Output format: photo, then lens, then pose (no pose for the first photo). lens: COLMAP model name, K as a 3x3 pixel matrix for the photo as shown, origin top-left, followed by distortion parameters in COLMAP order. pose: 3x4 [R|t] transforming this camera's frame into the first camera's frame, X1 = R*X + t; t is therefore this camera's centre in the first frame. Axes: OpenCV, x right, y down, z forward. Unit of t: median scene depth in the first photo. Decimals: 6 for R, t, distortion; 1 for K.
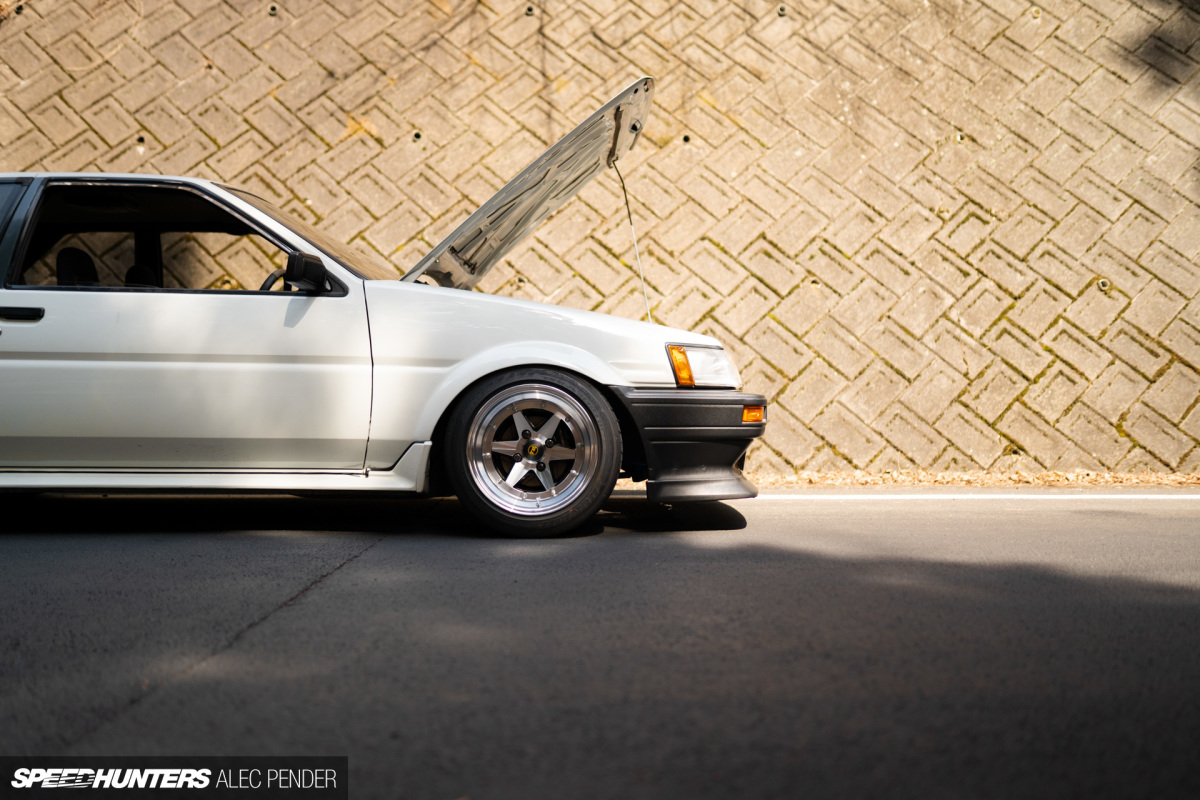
lens RADIAL K [[1187.9, 0, 589.6], [0, 1187.9, 403.2], [0, 0, 1]] dist [-0.072455, 0.119007]
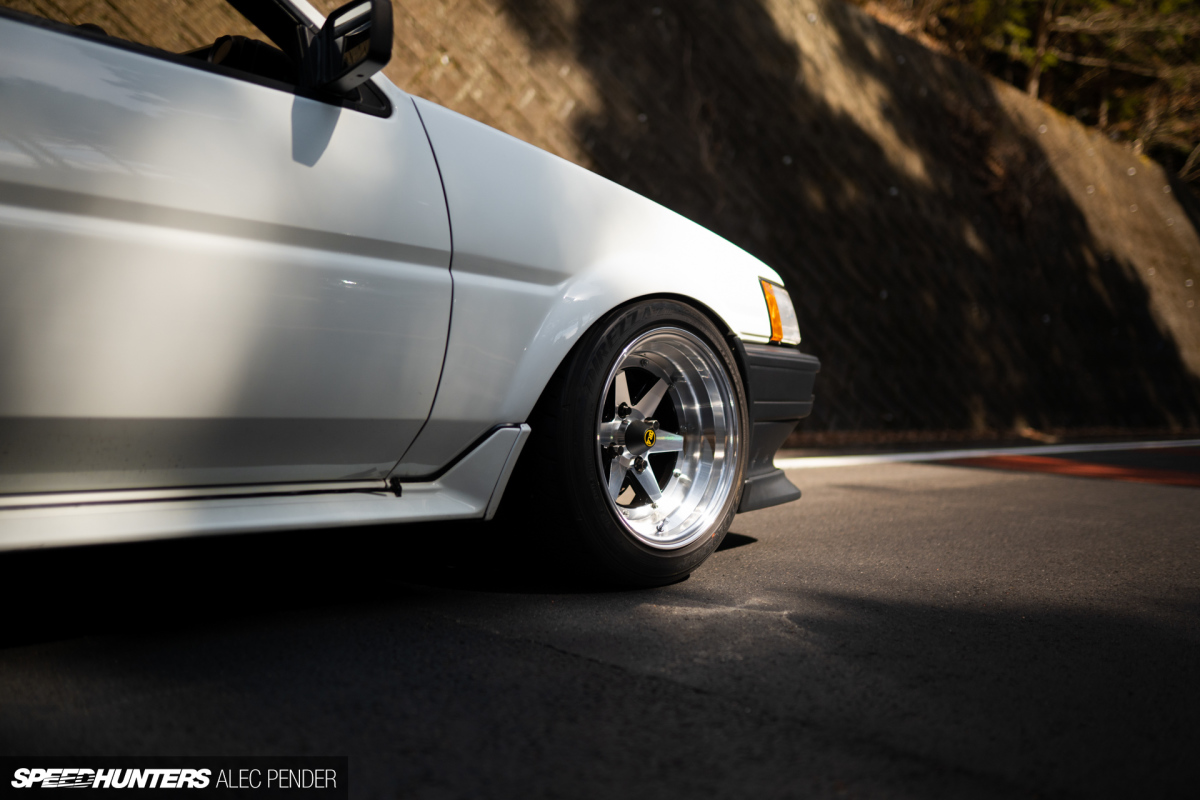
lens RADIAL K [[1187.9, 0, 589.6], [0, 1187.9, 403.2], [0, 0, 1]] dist [-0.072455, 0.119007]
pose [[0.690408, 0.012926, 0.723304, -0.257270], [-0.043814, 0.998752, 0.023973, 0.004771], [-0.722092, -0.048242, 0.690113, 0.319520]]
